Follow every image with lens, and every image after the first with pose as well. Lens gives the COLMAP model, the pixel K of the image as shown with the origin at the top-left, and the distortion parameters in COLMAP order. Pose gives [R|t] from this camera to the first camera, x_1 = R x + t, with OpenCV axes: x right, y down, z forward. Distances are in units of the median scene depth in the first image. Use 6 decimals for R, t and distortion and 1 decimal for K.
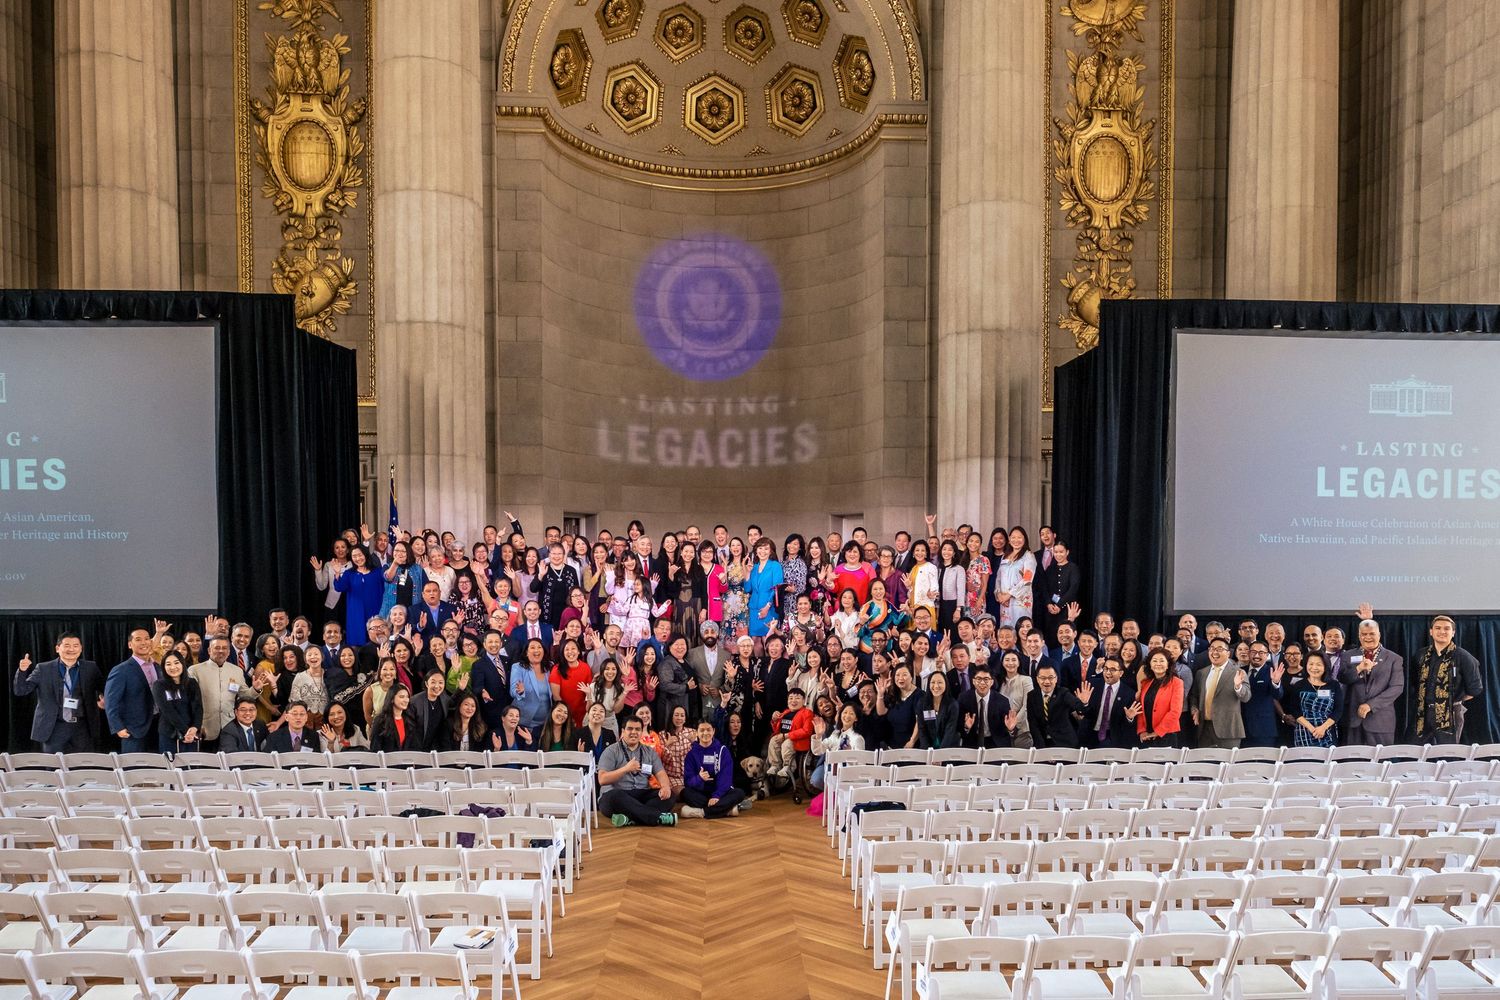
lens RADIAL K [[1016.8, 0, 745.4], [0, 1016.8, 594.0], [0, 0, 1]] dist [0.027981, 0.000778]
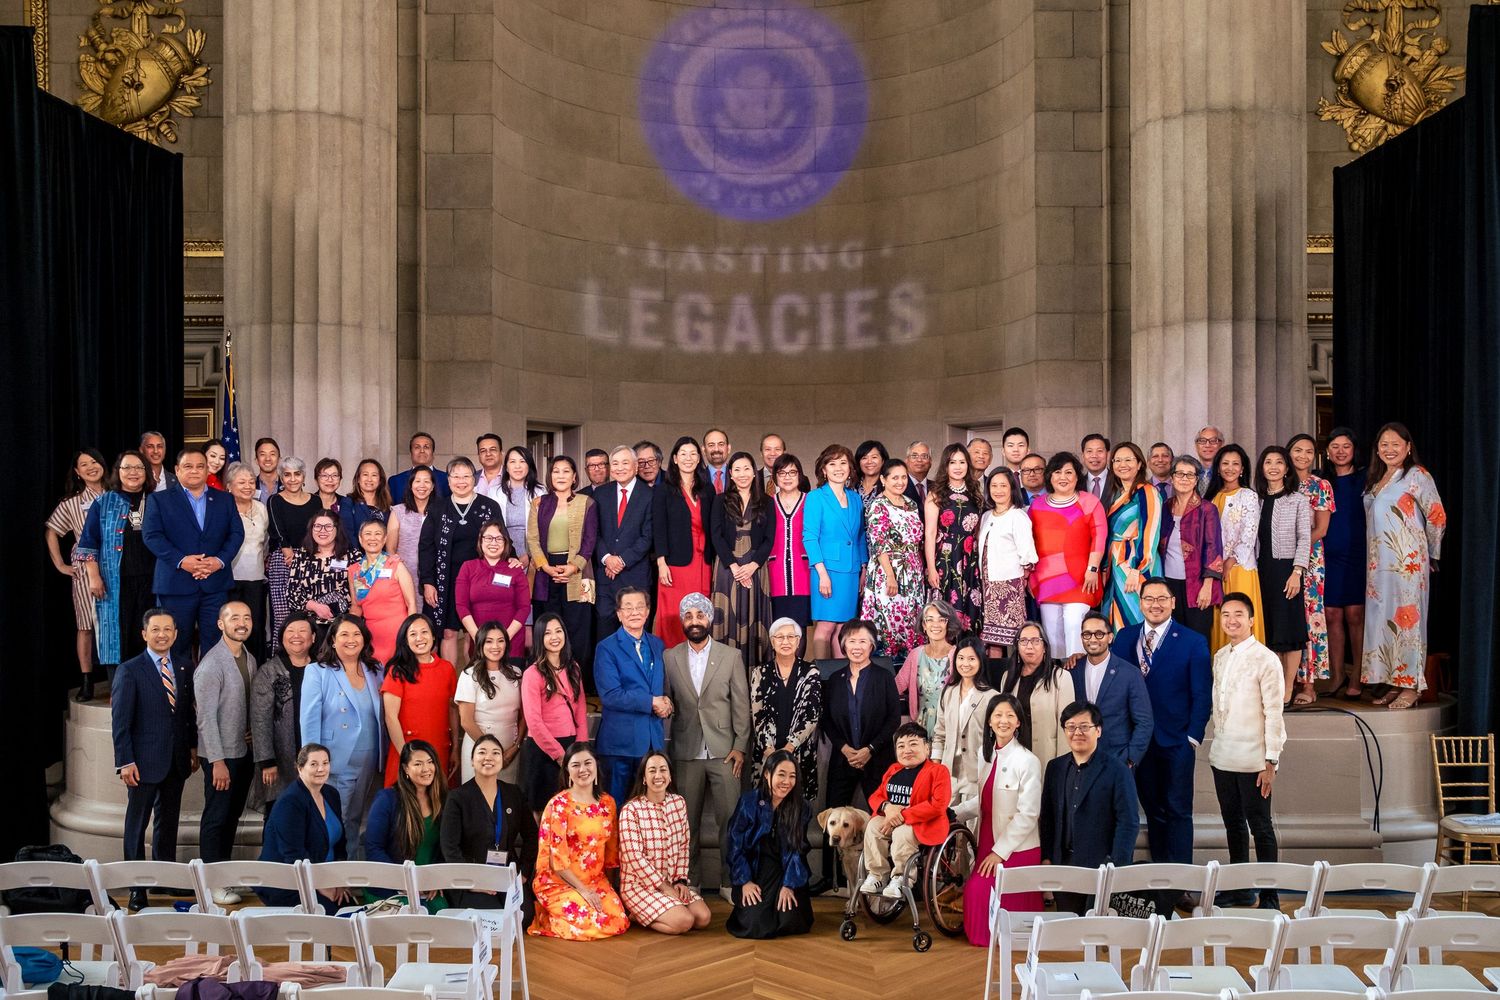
lens RADIAL K [[1426.2, 0, 742.6], [0, 1426.2, 527.9], [0, 0, 1]] dist [-0.092552, 0.215909]
pose [[0.998949, -0.002331, -0.045769, -0.004162], [0.001509, 0.999837, -0.017987, 0.002125], [0.045803, 0.017899, 0.998790, 0.132179]]
